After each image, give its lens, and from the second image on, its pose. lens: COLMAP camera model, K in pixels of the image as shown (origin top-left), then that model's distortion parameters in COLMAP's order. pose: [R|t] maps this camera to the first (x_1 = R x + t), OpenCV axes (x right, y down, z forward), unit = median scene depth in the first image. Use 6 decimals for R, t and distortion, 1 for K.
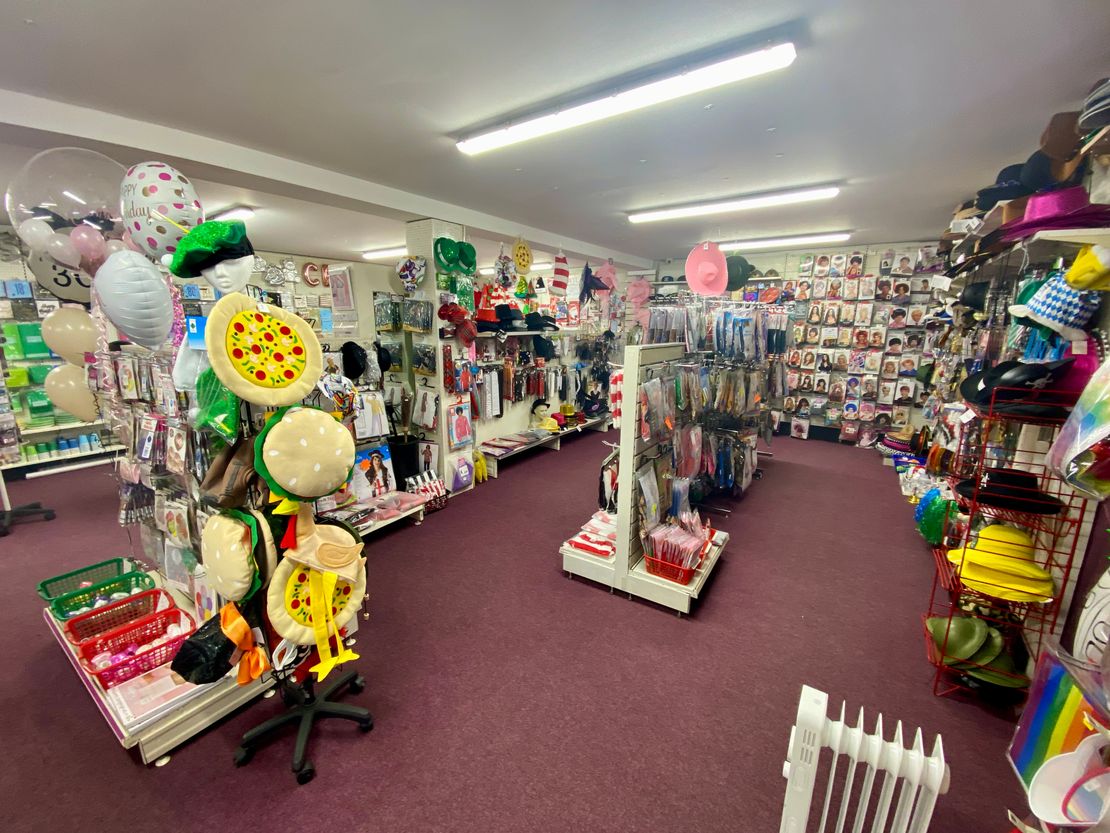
lens RADIAL K [[434.3, 0, 555.0], [0, 434.3, 416.5], [0, 0, 1]] dist [-0.000468, -0.013087]
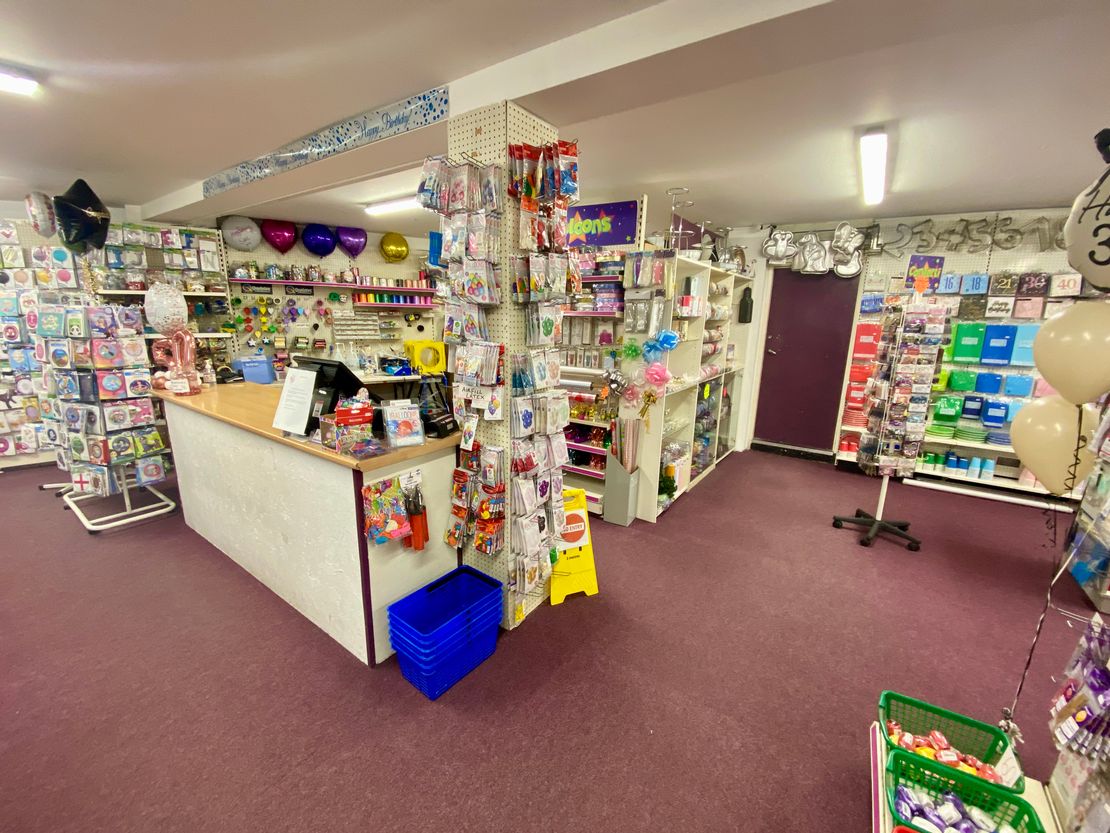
lens RADIAL K [[456.0, 0, 555.0], [0, 456.0, 416.5], [0, 0, 1]] dist [-0.002574, -0.000269]
pose [[-0.011034, 0.210525, -0.977526, -0.258434], [-0.228559, 0.951175, 0.207430, -0.031128], [0.973468, 0.225711, 0.037622, 0.146930]]
